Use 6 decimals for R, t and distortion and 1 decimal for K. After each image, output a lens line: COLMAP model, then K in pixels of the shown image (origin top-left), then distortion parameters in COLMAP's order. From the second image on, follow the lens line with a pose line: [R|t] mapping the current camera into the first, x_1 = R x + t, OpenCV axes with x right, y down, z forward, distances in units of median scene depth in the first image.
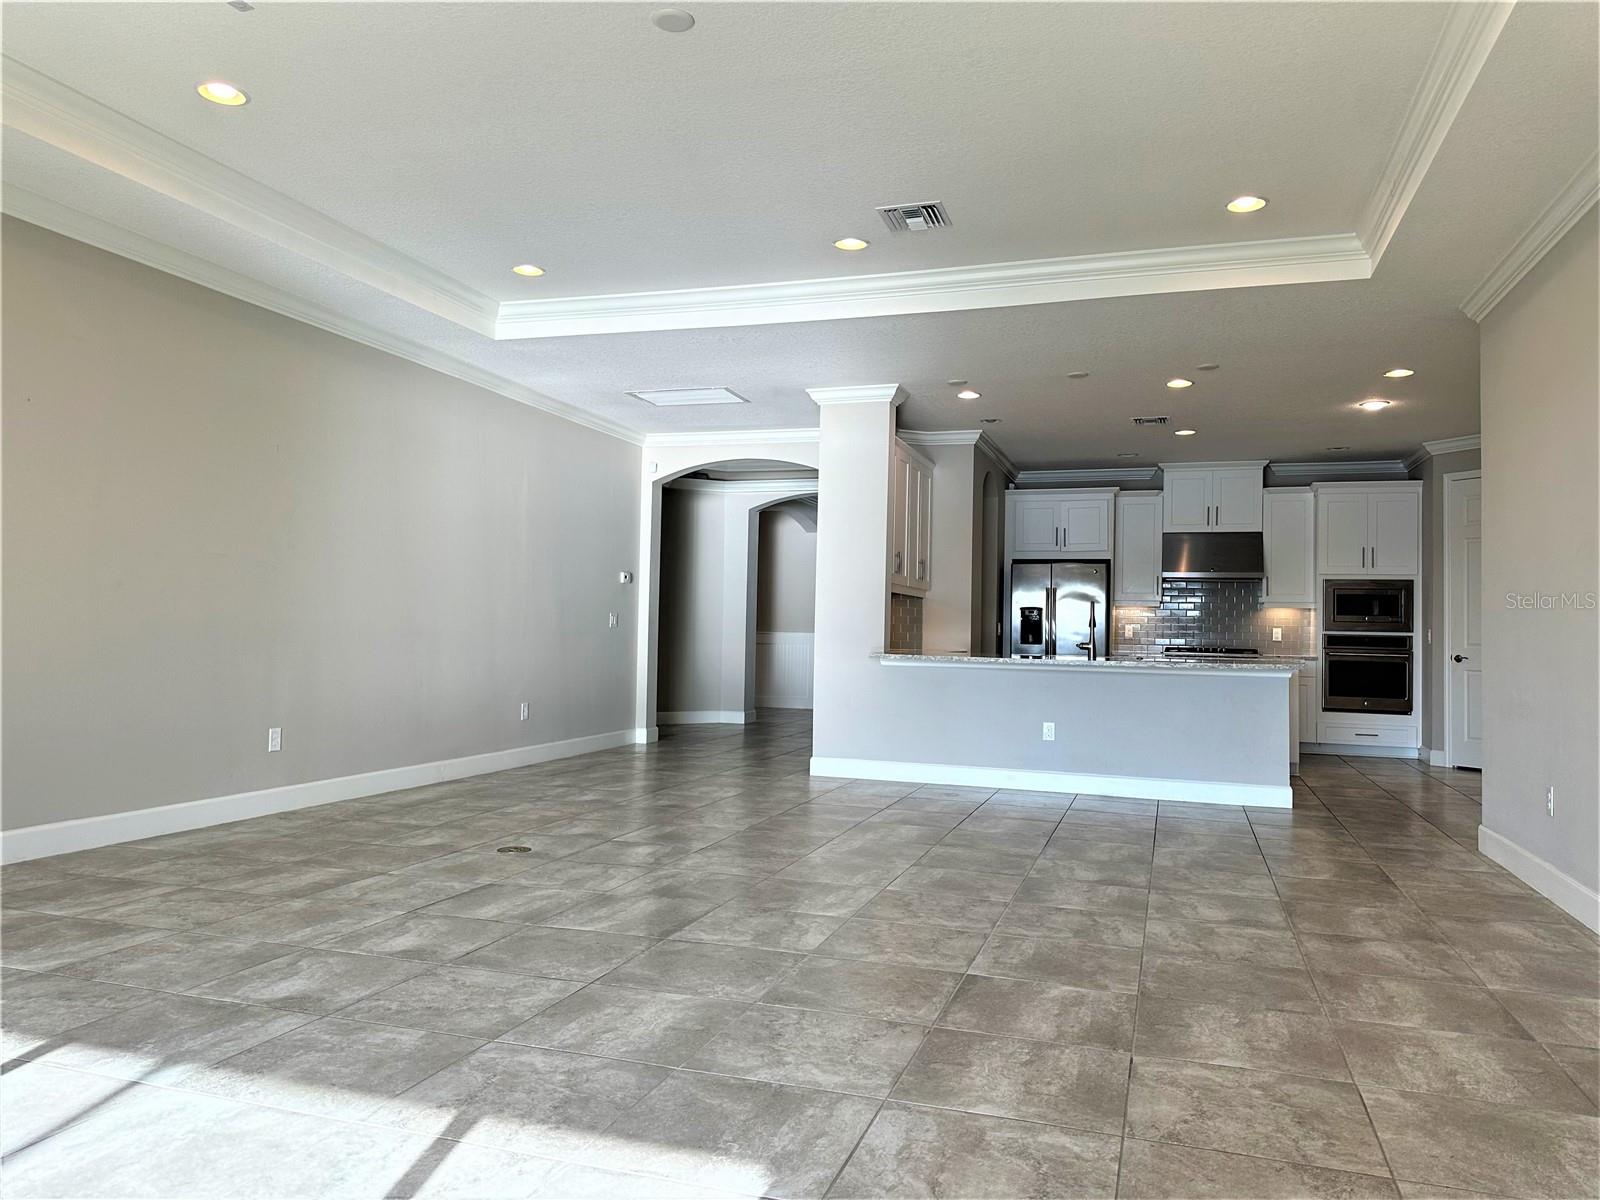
lens RADIAL K [[1112.7, 0, 793.7], [0, 1112.7, 603.0], [0, 0, 1]] dist [0.054973, -0.065206]
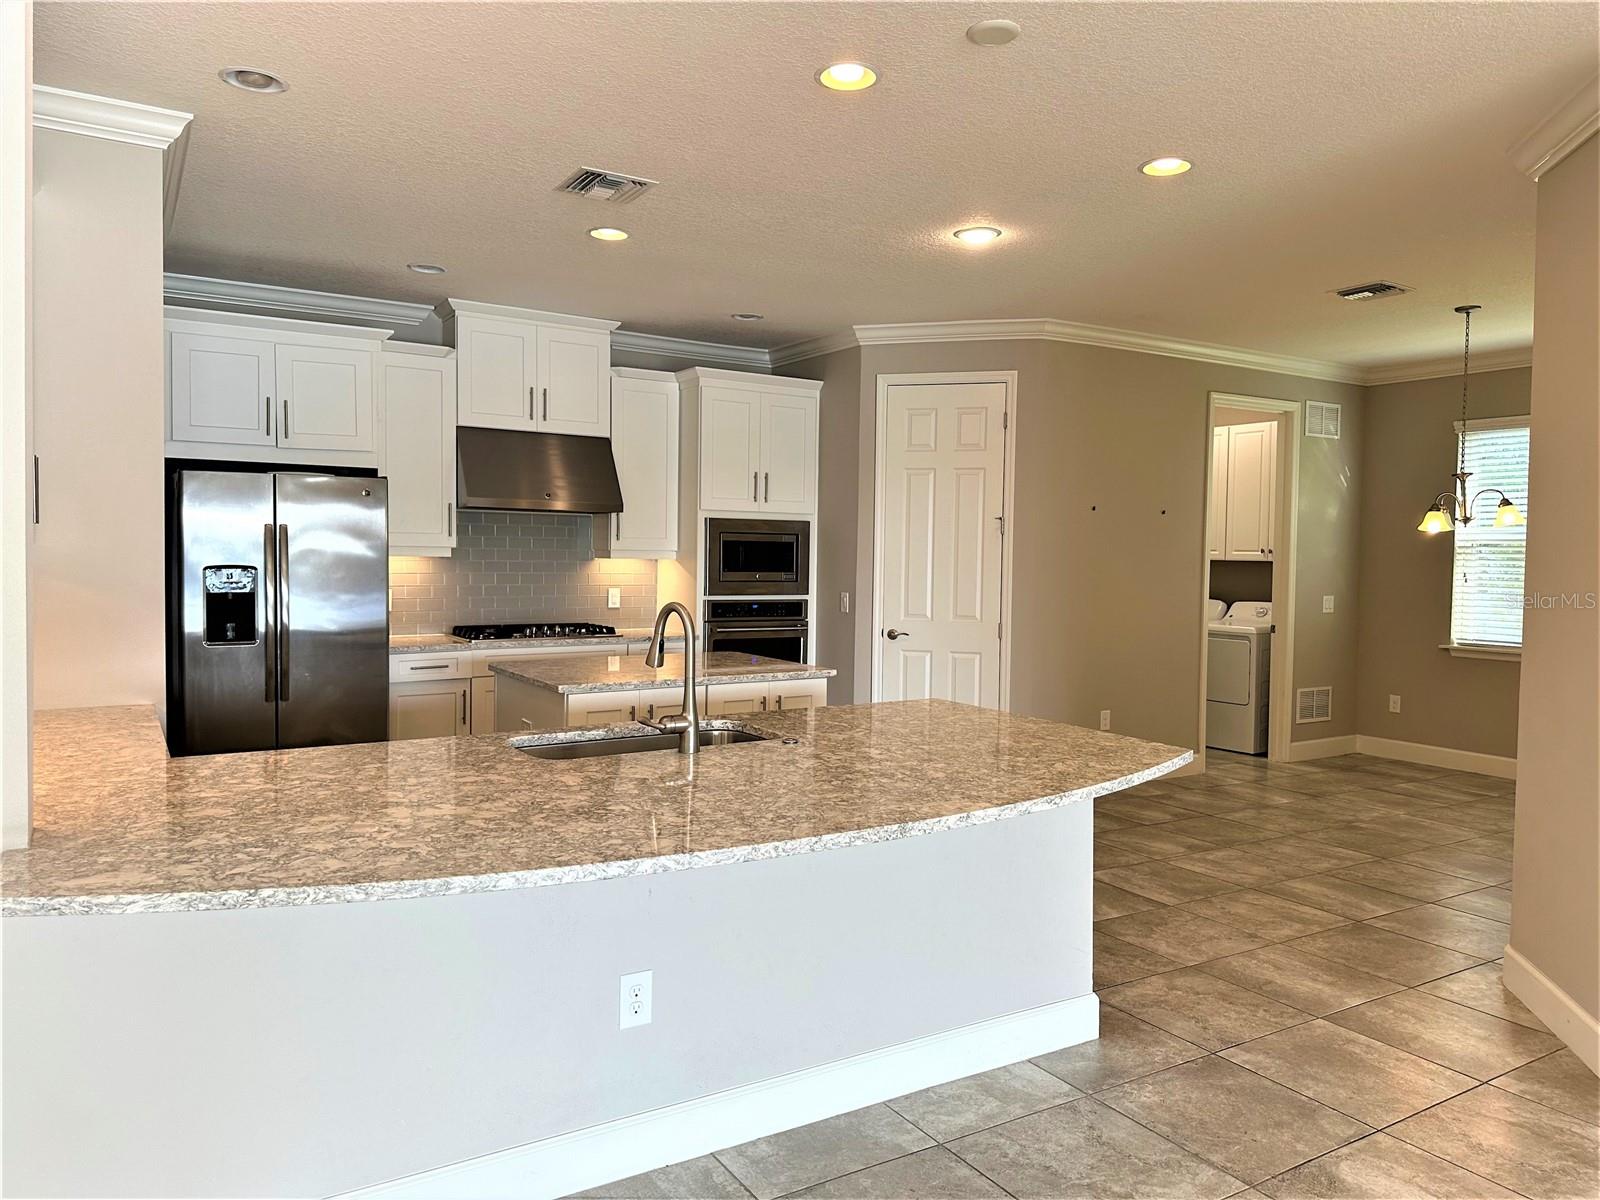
lens RADIAL K [[1112.7, 0, 794.6], [0, 1112.7, 590.8], [0, 0, 1]] dist [0.054973, -0.065206]
pose [[0.638720, -0.037756, 0.768512, 0.001677], [-0.020840, 0.997580, 0.066330, -0.021827], [-0.769157, -0.058383, 0.636387, 0.523589]]
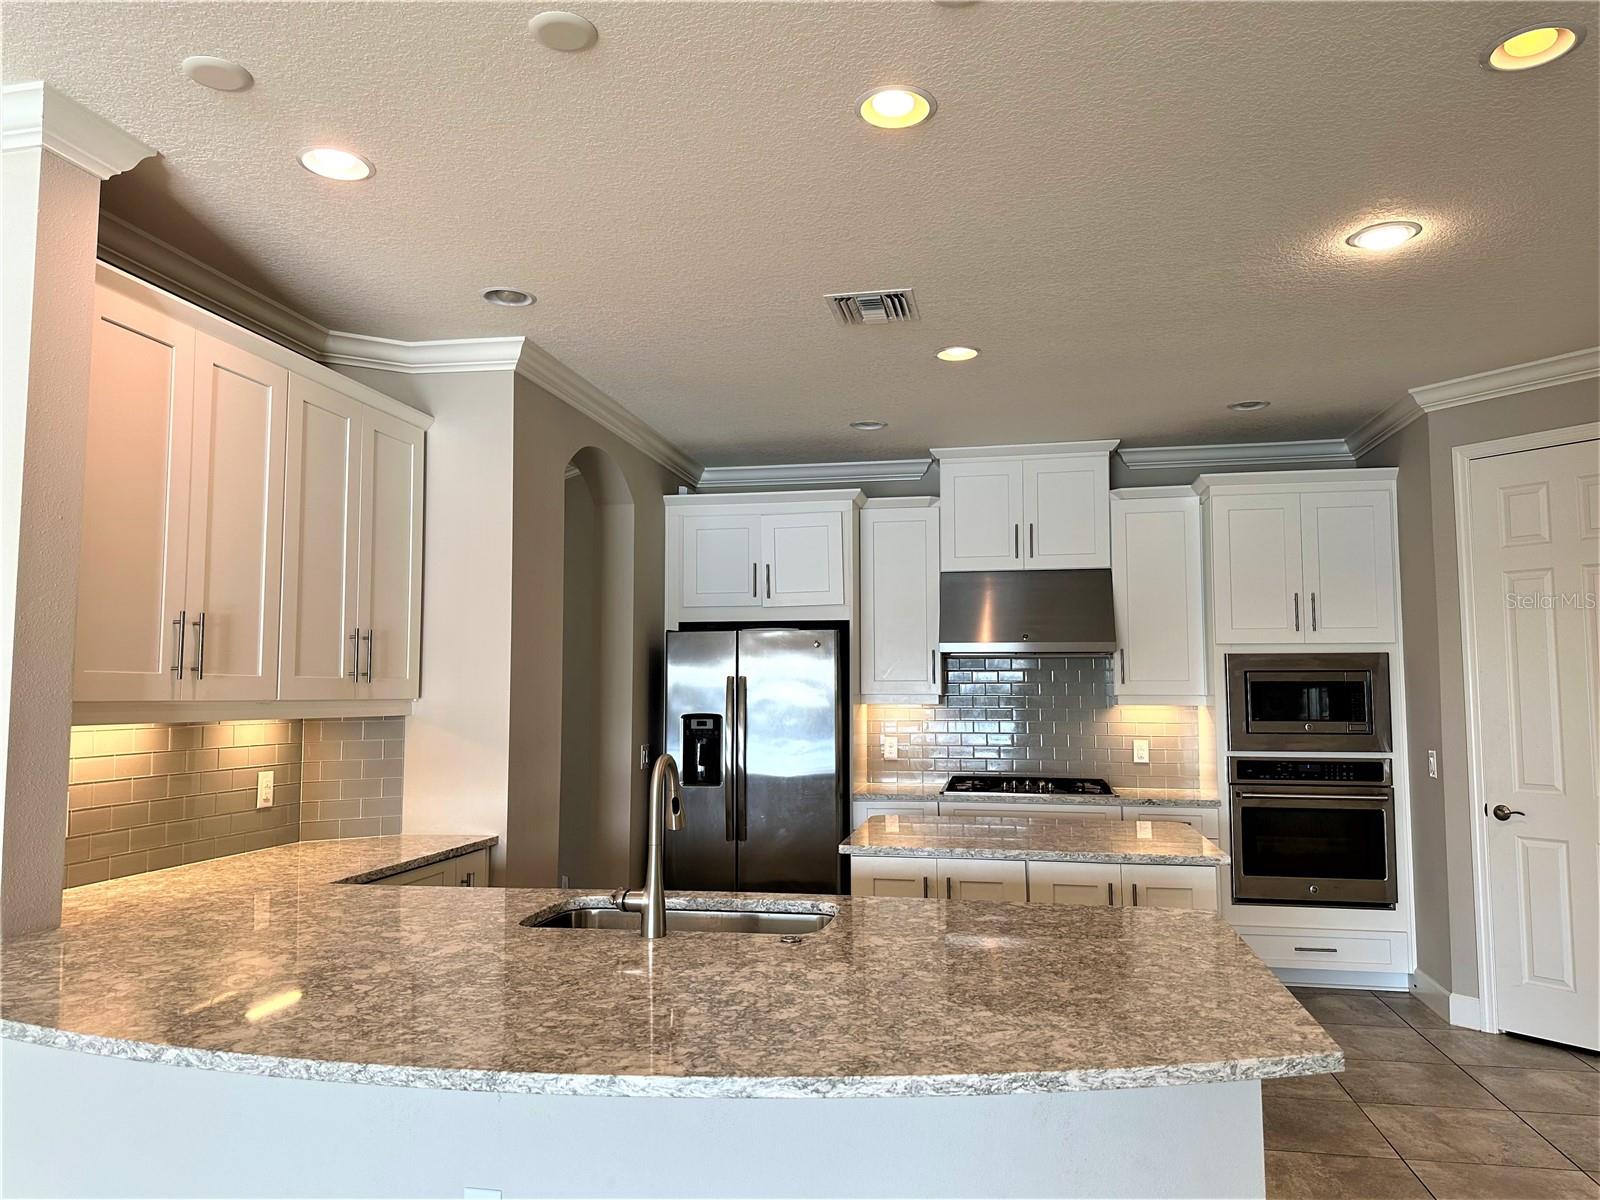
lens RADIAL K [[1112.7, 0, 791.9], [0, 1112.7, 611.8], [0, 0, 1]] dist [0.054973, -0.065206]
pose [[0.990613, -0.011160, 0.136237, 0.187491], [0.017555, 0.998795, -0.045835, -0.019592], [-0.135561, 0.047796, 0.989615, 0.480317]]
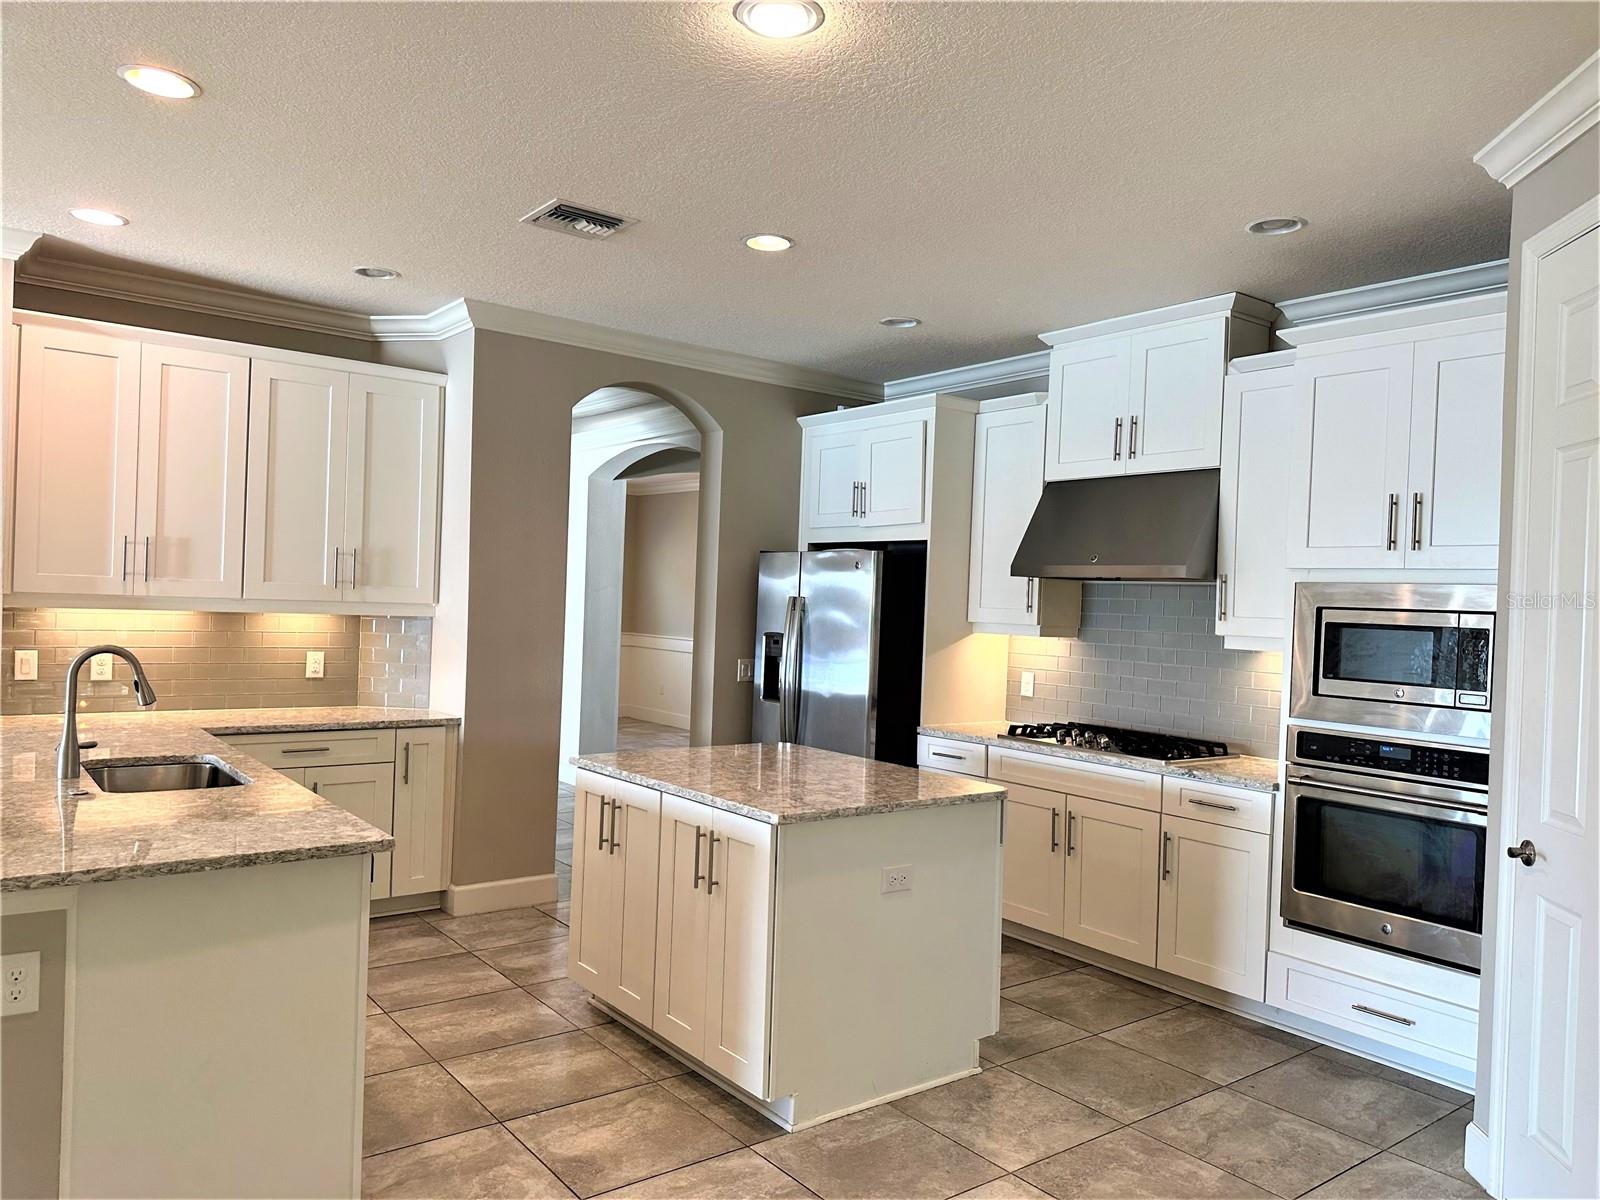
lens RADIAL K [[1112.7, 0, 790.0], [0, 1112.7, 613.5], [0, 0, 1]] dist [0.054973, -0.065206]
pose [[0.832990, 0.017895, -0.552999, 0.521815], [-0.007306, 0.999745, 0.021347, -0.016827], [0.553241, -0.013742, 0.832908, 0.566608]]
